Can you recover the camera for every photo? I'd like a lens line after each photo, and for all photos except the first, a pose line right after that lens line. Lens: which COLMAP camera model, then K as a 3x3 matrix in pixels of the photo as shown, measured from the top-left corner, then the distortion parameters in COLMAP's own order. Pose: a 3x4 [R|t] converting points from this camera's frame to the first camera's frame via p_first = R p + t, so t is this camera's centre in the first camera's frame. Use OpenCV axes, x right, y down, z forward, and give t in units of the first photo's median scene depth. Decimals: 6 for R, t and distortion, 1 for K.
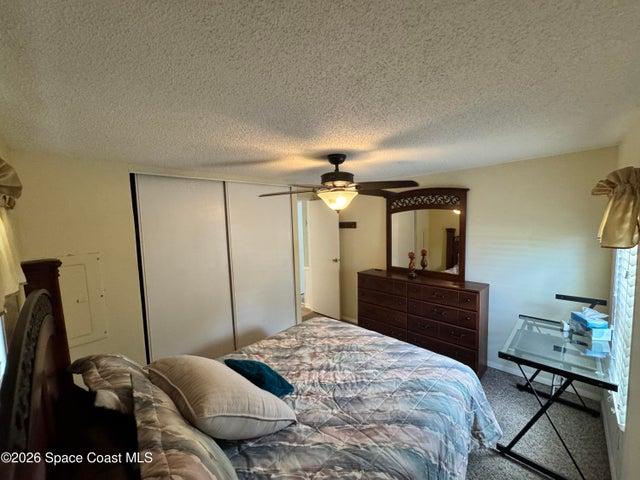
lens RADIAL K [[255.8, 0, 319.2], [0, 255.8, 239.9], [0, 0, 1]] dist [-0.003432, 0.000533]
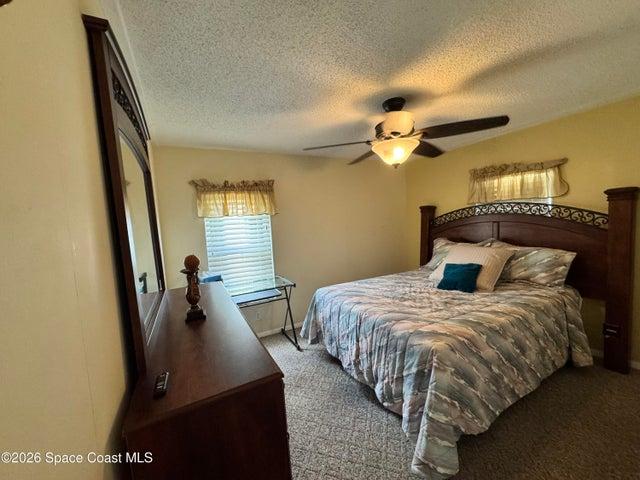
lens RADIAL K [[255.8, 0, 319.2], [0, 255.8, 239.9], [0, 0, 1]] dist [-0.003432, 0.000533]
pose [[-0.953294, 0.051332, 0.297650, 0.101074], [0.103338, 0.981412, 0.161714, -0.034850], [-0.283816, 0.184919, -0.940879, 2.355180]]
